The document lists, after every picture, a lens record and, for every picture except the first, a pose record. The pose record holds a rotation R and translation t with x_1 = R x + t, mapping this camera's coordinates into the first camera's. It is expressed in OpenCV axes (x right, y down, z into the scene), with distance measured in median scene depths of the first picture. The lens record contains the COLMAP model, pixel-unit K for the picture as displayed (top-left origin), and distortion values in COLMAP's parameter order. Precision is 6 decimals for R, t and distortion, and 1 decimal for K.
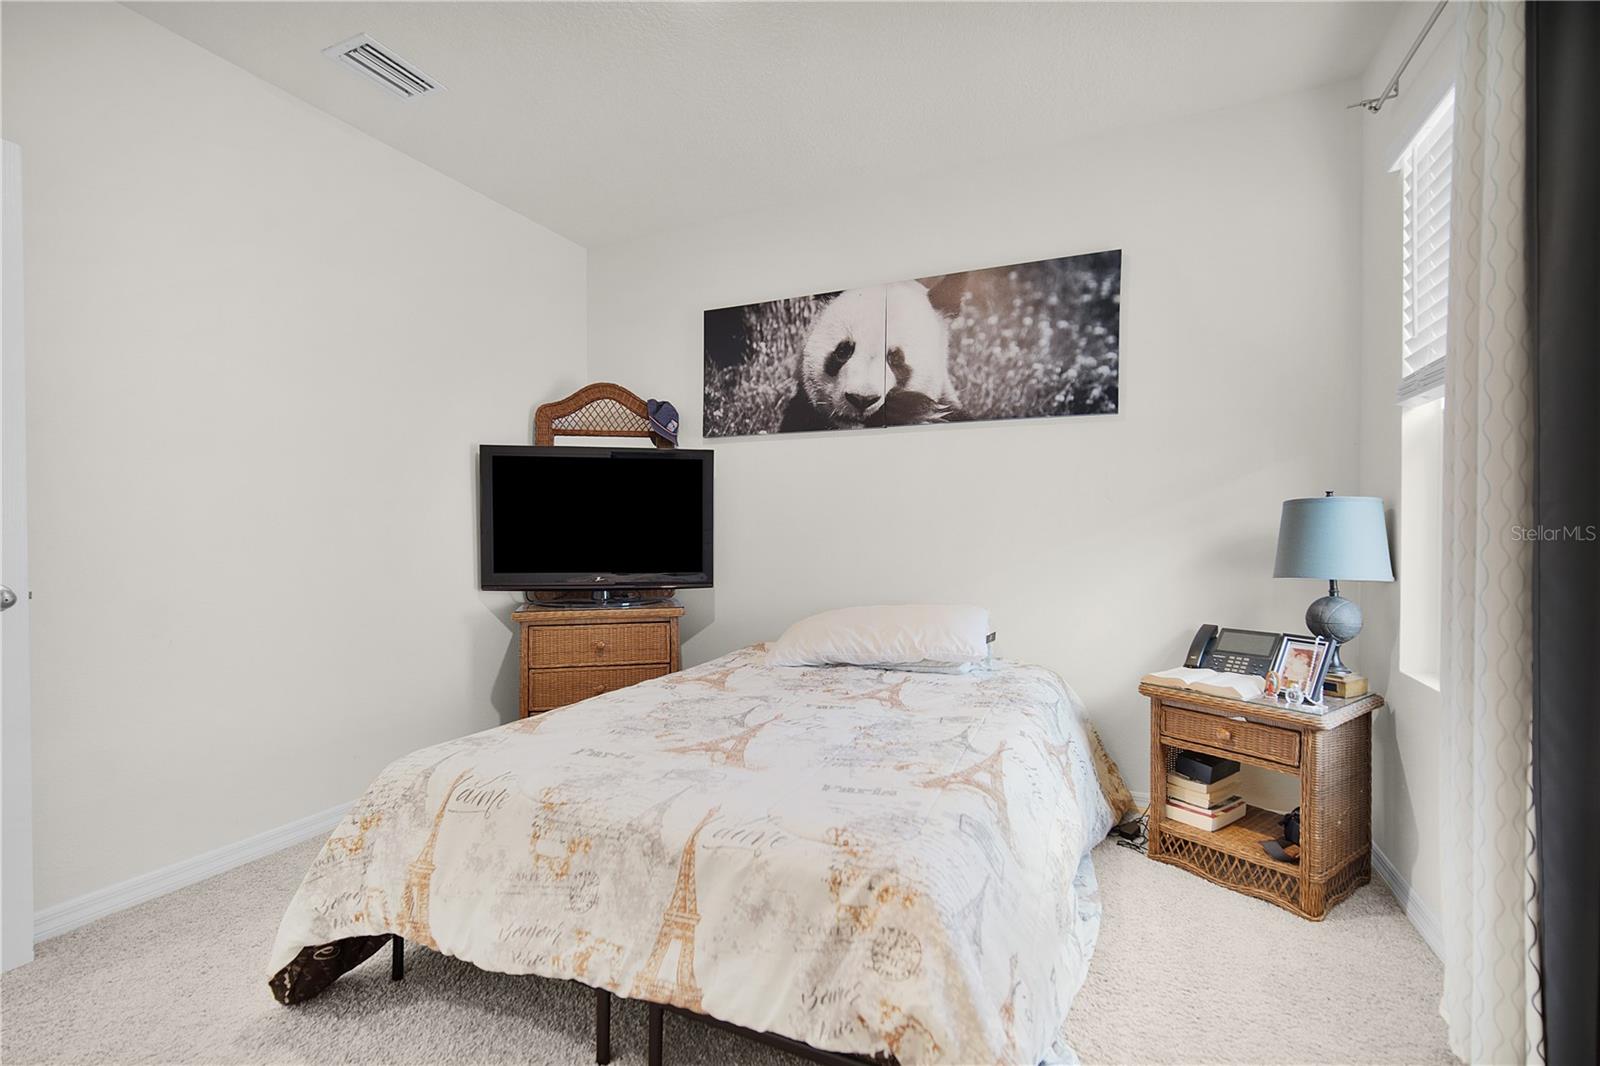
lens RADIAL K [[711.9, 0, 790.7], [0, 711.9, 532.9], [0, 0, 1]] dist [-0.010212, 0.000715]
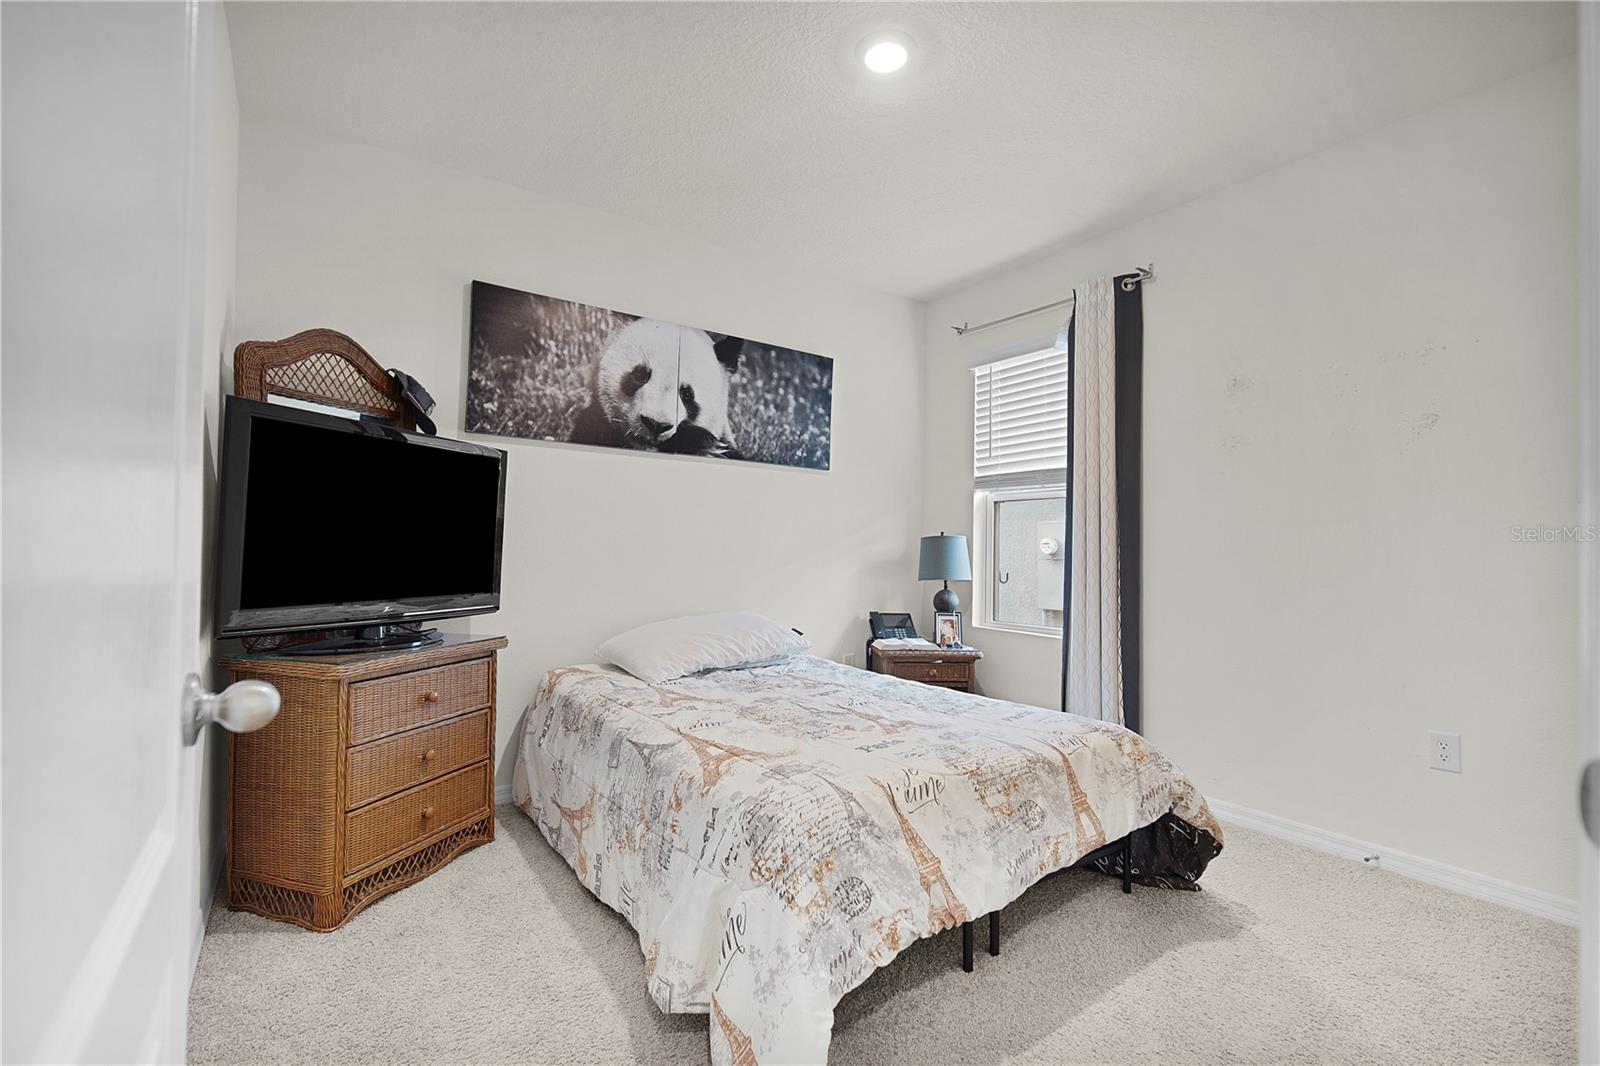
lens RADIAL K [[711.9, 0, 790.7], [0, 711.9, 532.9], [0, 0, 1]] dist [-0.010212, 0.000715]
pose [[0.502538, 0.032992, 0.863925, -0.755185], [-0.014411, 0.999452, -0.029785, 0.003045], [-0.864435, 0.002518, 0.502738, 0.309492]]
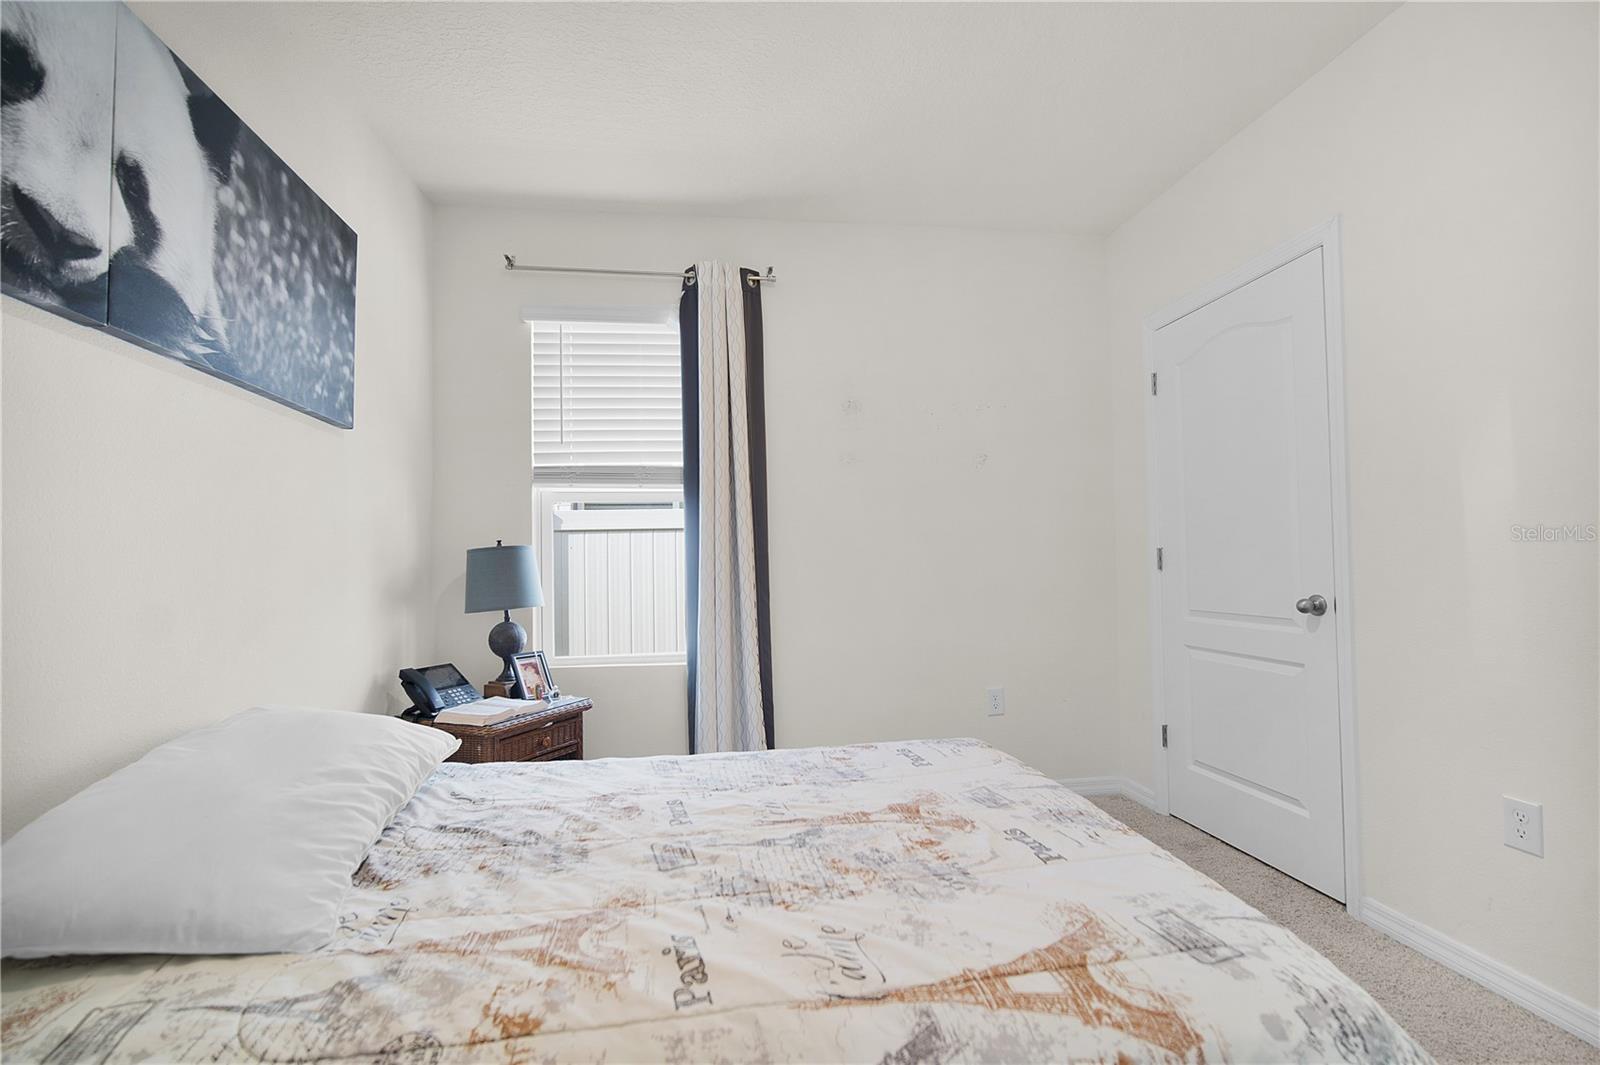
lens RADIAL K [[711.1, 0, 793.4], [0, 711.1, 542.6], [0, 0, 1]] dist [-0.017632, 0.008257]
pose [[-0.542571, 0.039487, 0.839082, -0.445882], [0.021278, 0.999220, -0.033264, -0.000991], [-0.839741, -0.000195, -0.542988, 0.926919]]
